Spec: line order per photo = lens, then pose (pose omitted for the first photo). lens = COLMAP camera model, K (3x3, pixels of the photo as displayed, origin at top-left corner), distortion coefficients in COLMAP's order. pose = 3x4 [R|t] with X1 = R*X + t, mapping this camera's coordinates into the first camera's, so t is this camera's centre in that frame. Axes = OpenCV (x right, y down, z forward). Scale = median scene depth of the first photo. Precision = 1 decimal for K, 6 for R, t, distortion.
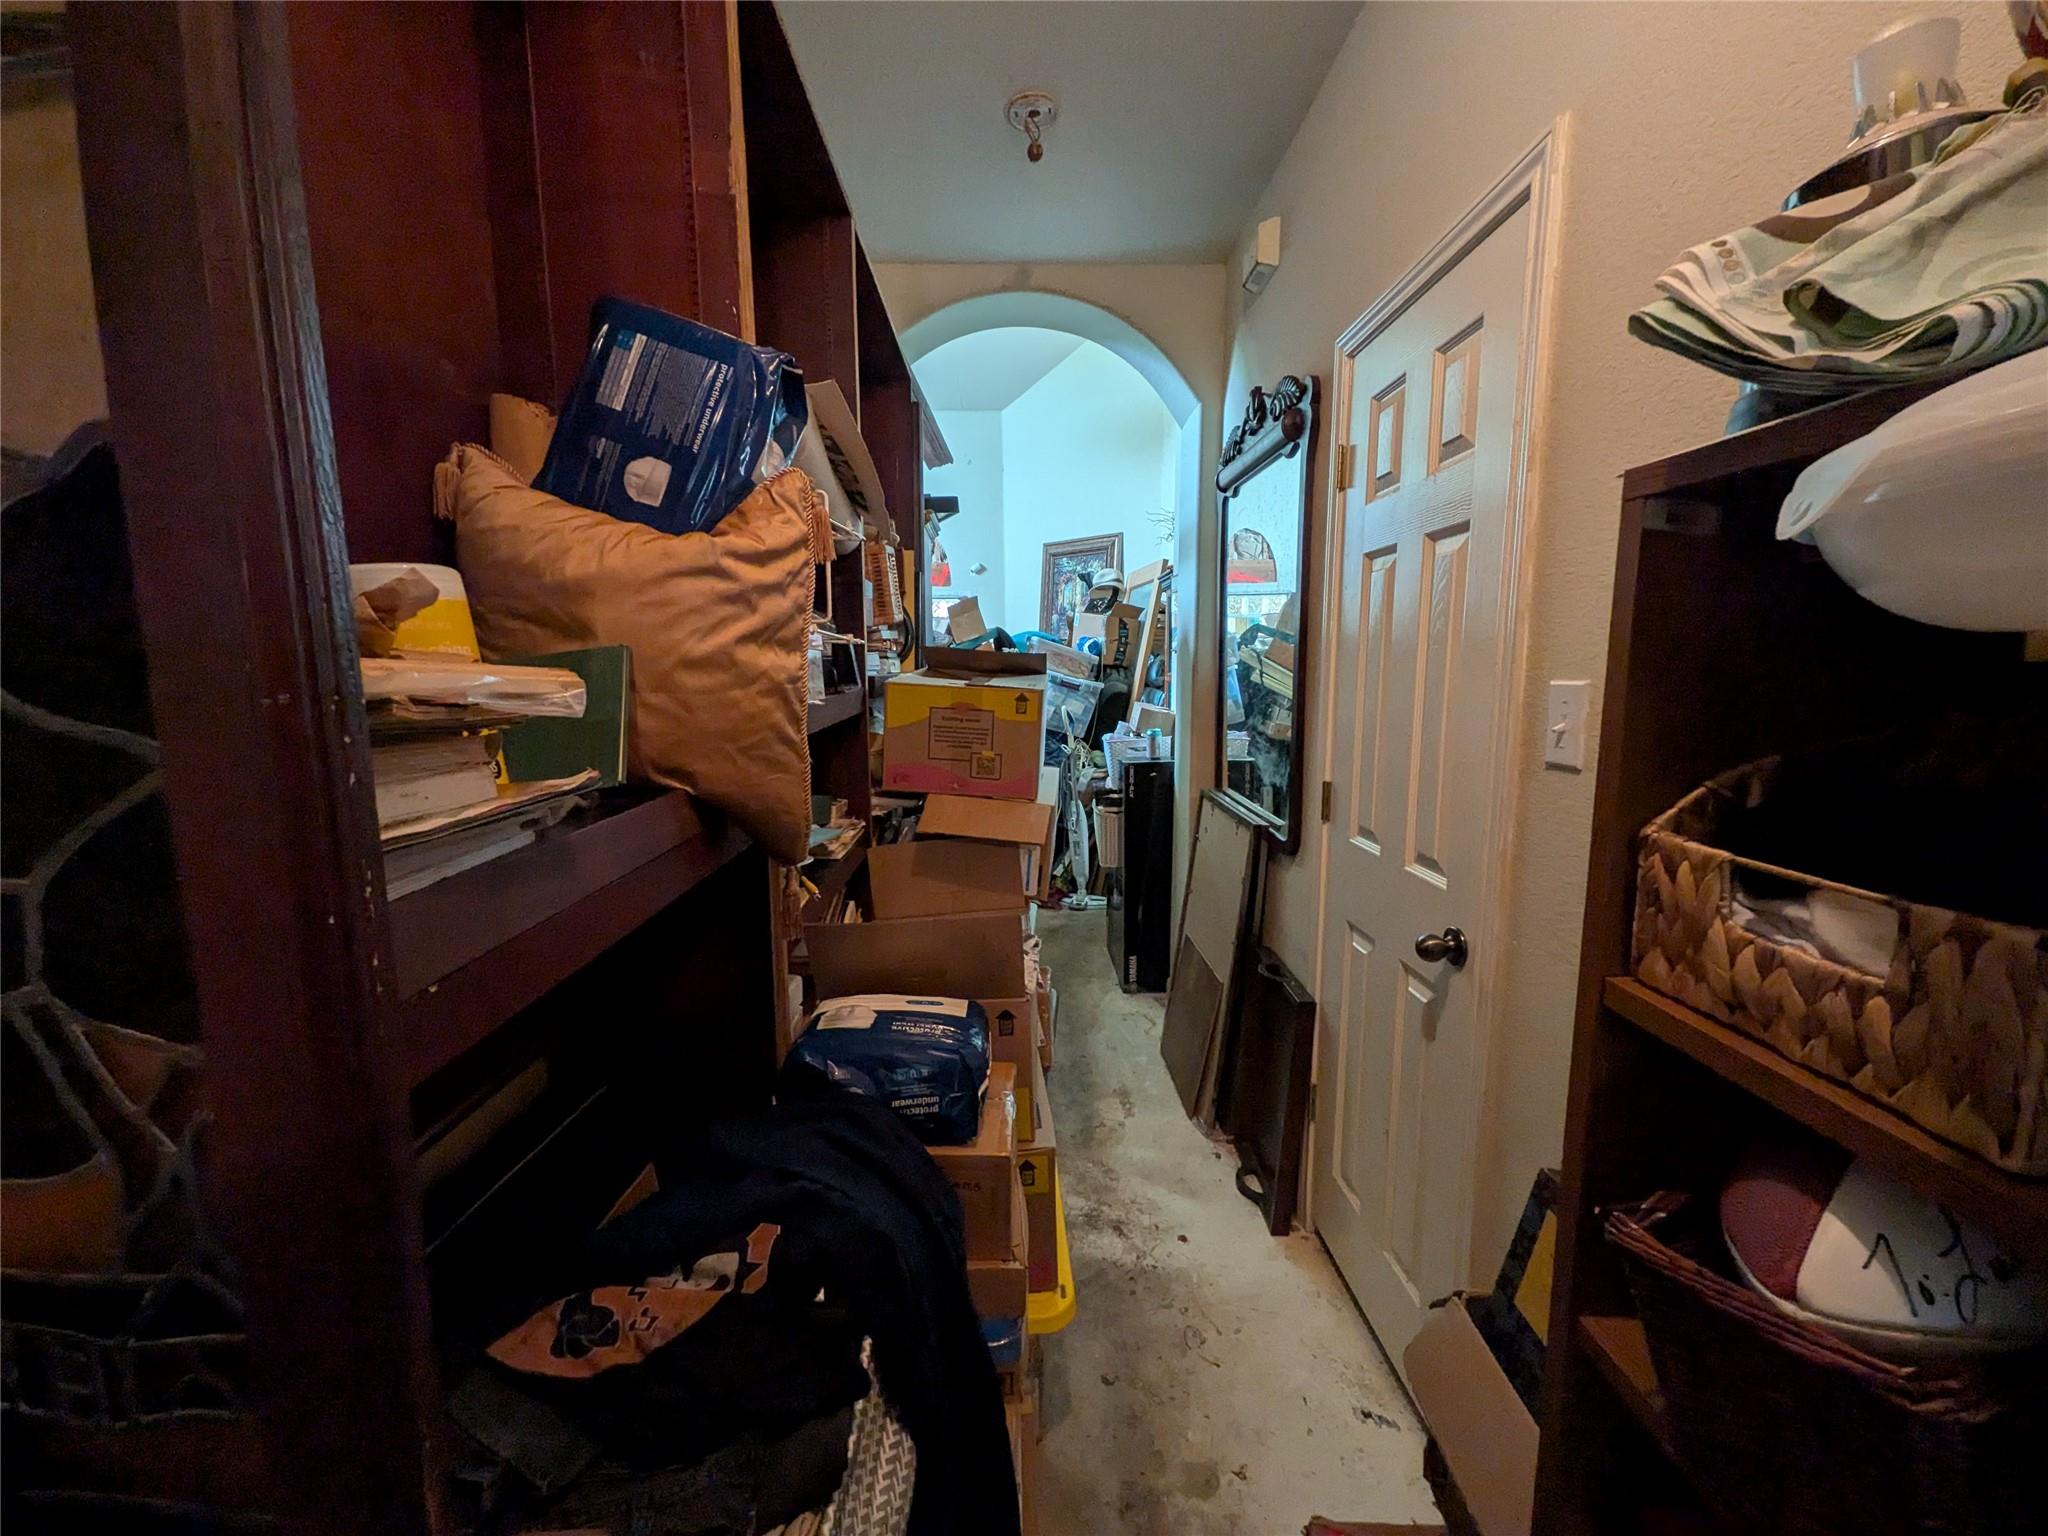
lens RADIAL K [[813.8, 0, 1028.8], [0, 813.8, 771.3], [0, 0, 1]] dist [0.009300, -0.001910]
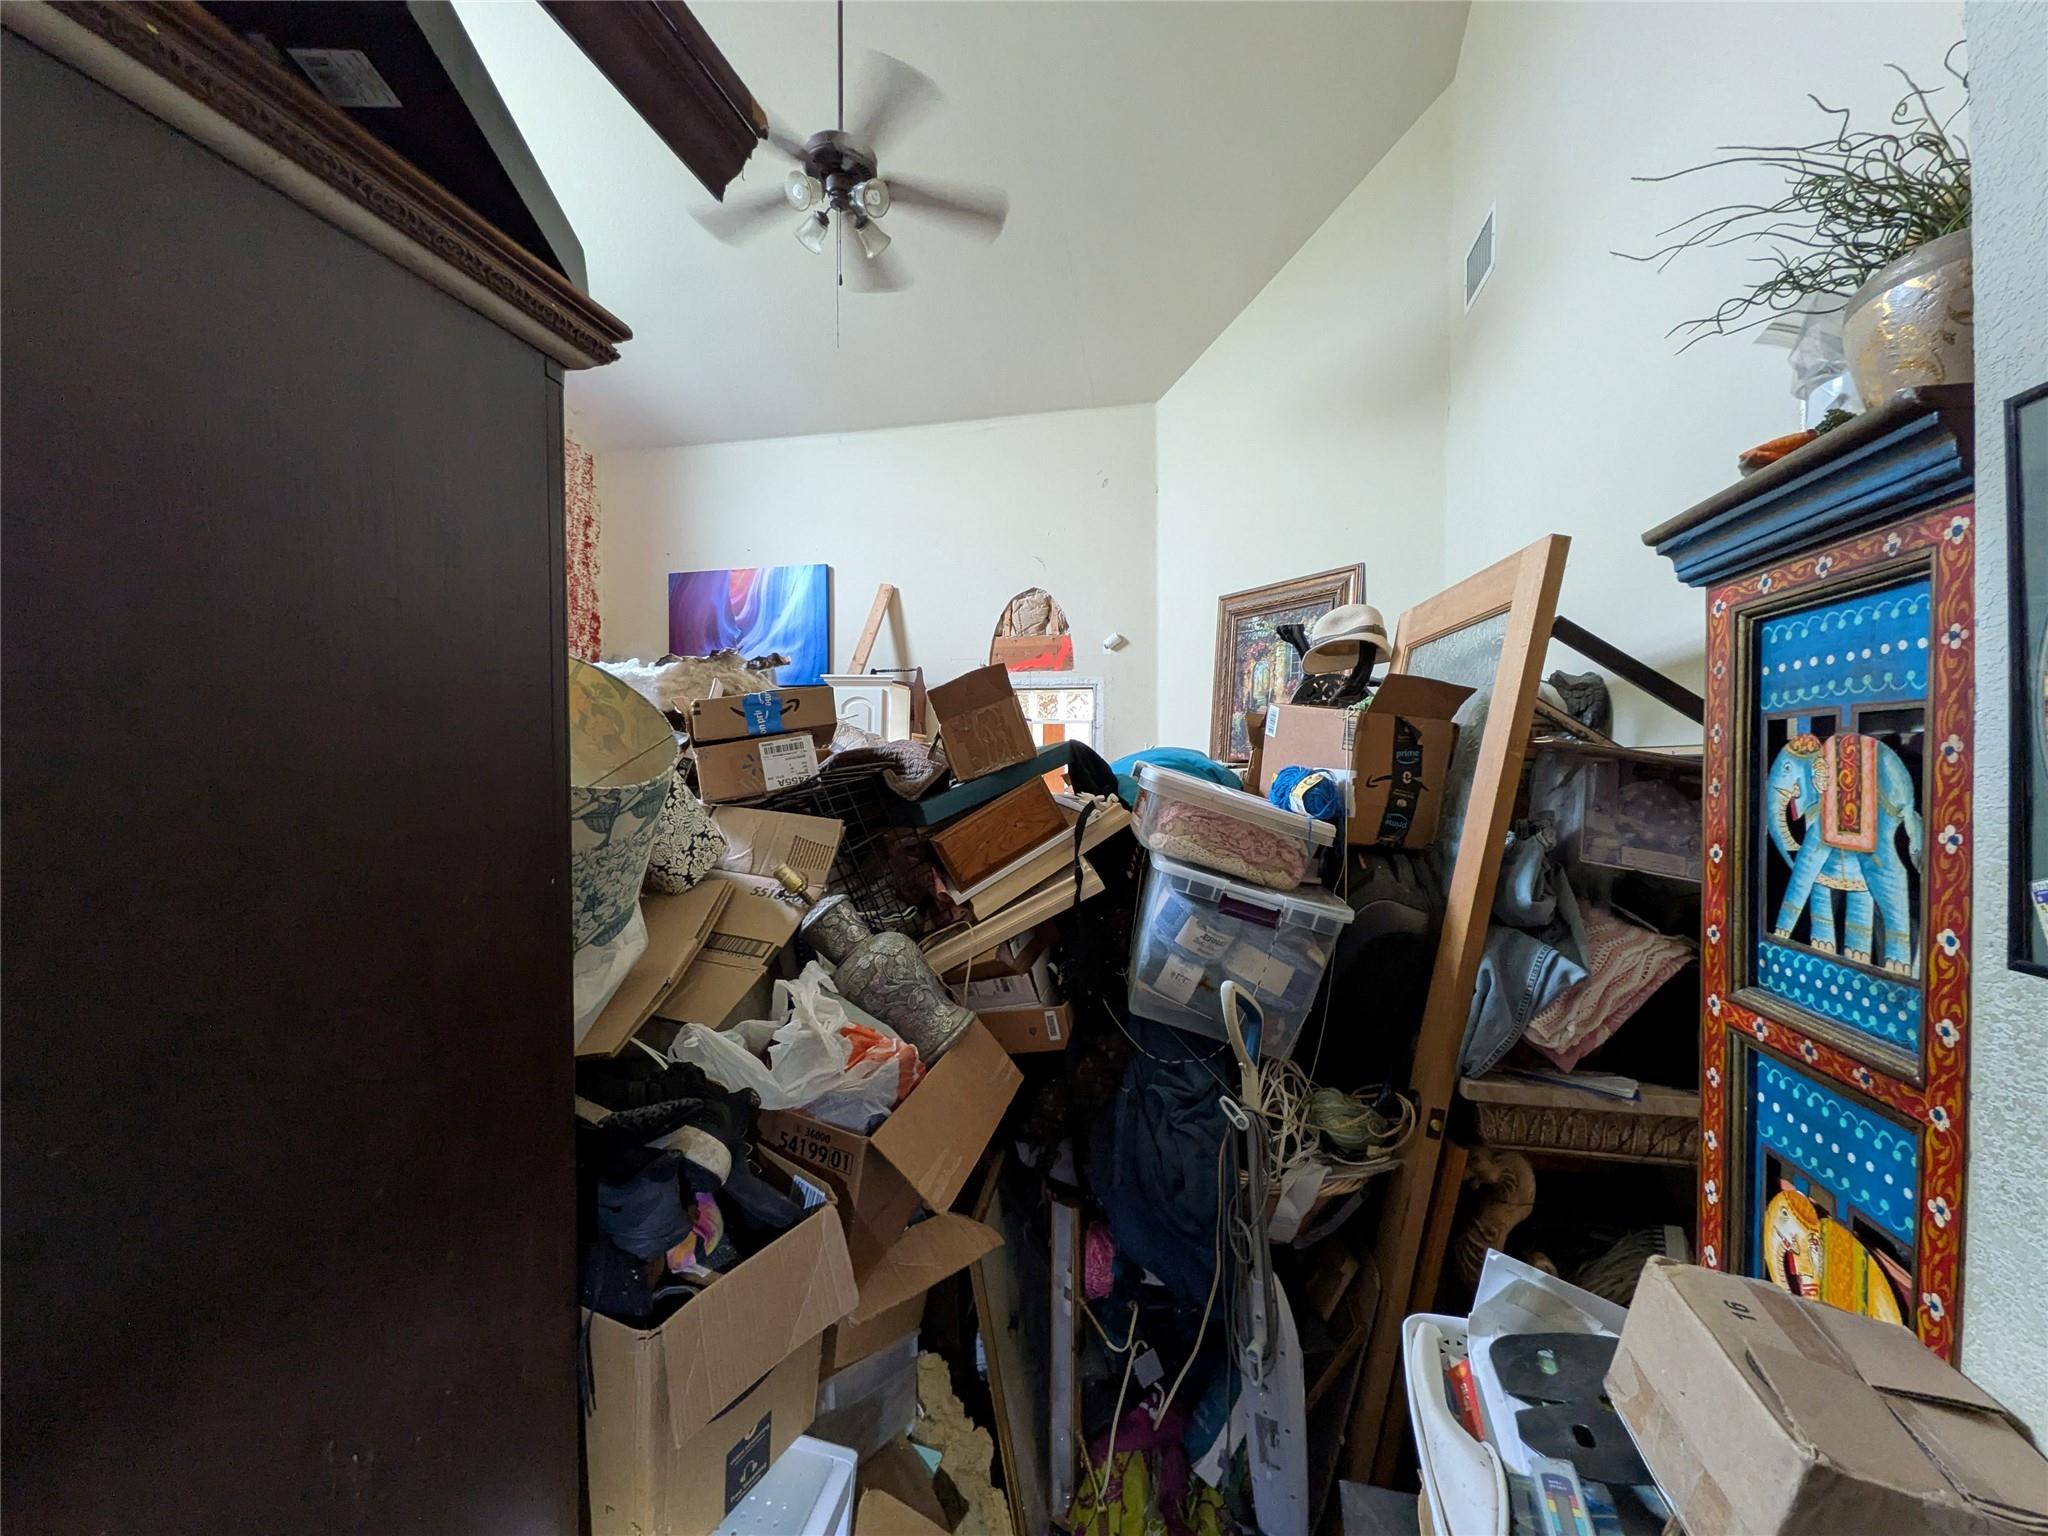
lens RADIAL K [[813.8, 0, 1020.8], [0, 813.8, 770.6], [0, 0, 1]] dist [0.009300, -0.001910]
pose [[0.968461, 0.005348, -0.249109, 0.039745], [-0.035318, 0.992622, -0.115993, -0.112249], [0.246651, 0.121133, 0.961504, 0.591655]]
